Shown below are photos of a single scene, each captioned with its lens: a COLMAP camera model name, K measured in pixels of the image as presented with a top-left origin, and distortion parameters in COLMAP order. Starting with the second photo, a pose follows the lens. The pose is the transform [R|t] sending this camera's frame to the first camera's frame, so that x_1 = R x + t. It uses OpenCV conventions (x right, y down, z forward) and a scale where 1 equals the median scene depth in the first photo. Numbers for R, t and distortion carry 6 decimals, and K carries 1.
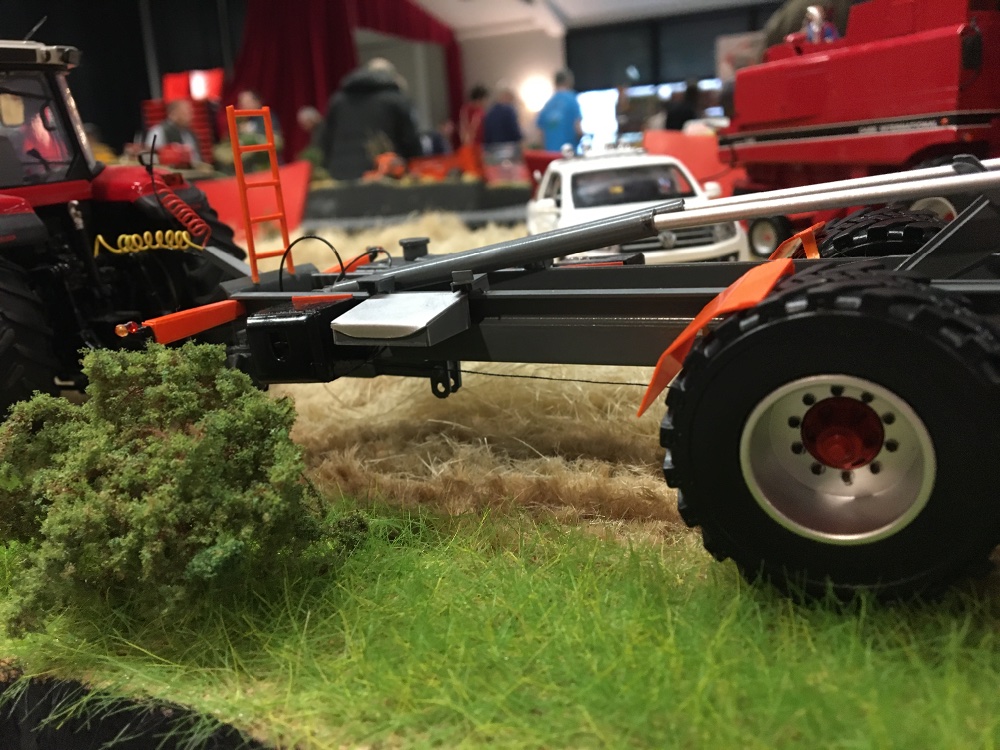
lens RADIAL K [[871.3, 0, 500.0], [0, 871.3, 375.0], [0, 0, 1]] dist [0.089229, -0.137833]
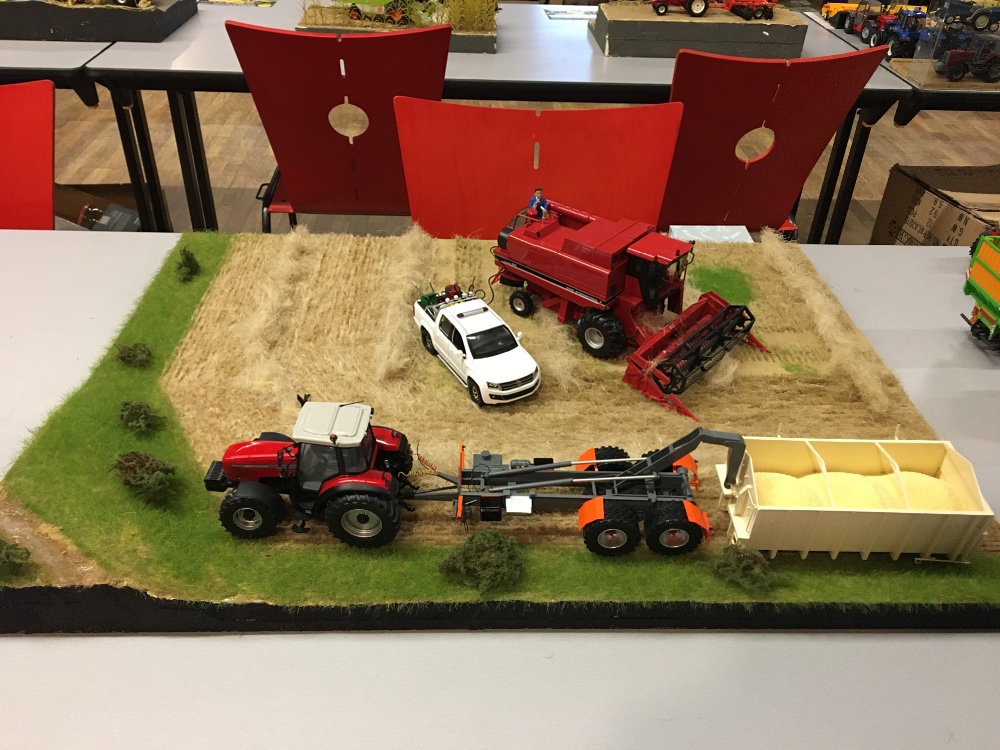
lens RADIAL K [[874.5, 0, 500.0], [0, 874.5, 375.0], [0, 0, 1]] dist [0.121555, -0.220215]
pose [[0.898016, -0.158363, 0.410473, -0.855138], [0.001605, 0.934146, 0.356888, -1.013062], [-0.439959, -0.319832, 0.839132, -1.101396]]
